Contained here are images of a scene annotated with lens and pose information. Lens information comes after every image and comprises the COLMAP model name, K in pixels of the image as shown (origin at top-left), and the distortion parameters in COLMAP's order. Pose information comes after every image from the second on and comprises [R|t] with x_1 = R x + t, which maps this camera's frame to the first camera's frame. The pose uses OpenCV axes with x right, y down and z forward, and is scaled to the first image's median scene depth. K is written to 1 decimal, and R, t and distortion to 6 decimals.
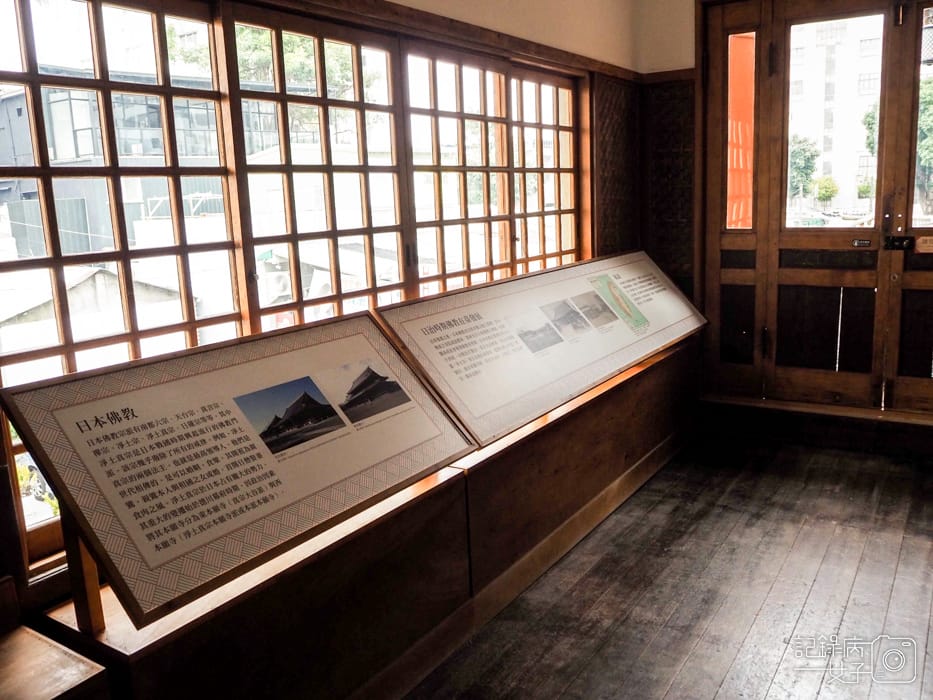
lens RADIAL K [[780.1, 0, 467.2], [0, 780.1, 349.3], [0, 0, 1]] dist [-0.058062, 0.023807]
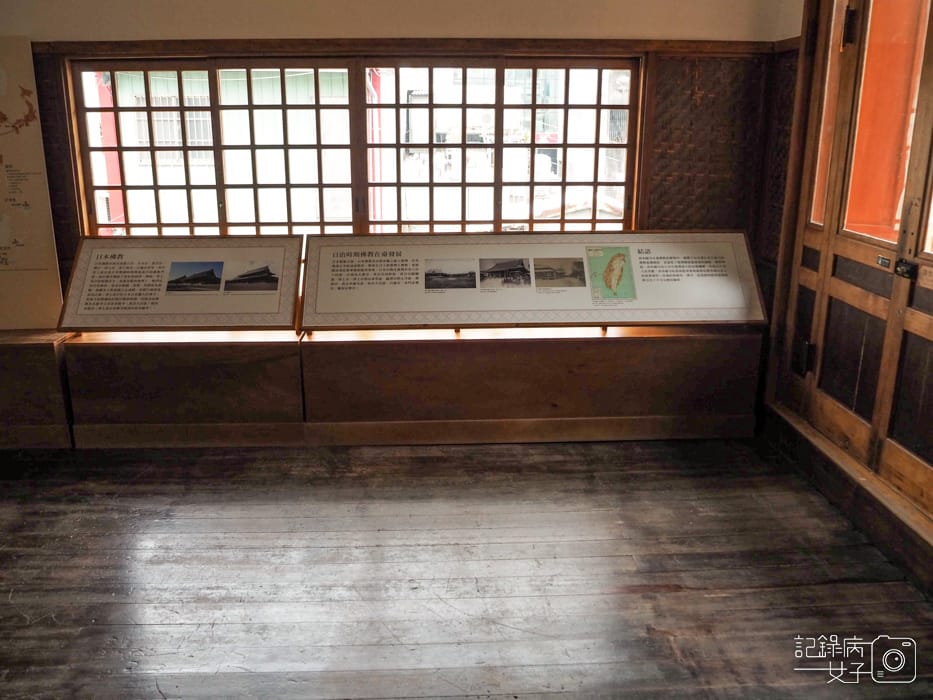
lens RADIAL K [[780.1, 0, 468.9], [0, 780.1, 349.8], [0, 0, 1]] dist [-0.058062, 0.023807]
pose [[0.587802, 0.263809, -0.764783, 1.119000], [-0.181675, 0.964238, 0.192976, -0.157218], [0.788342, 0.025510, 0.614709, 0.224567]]
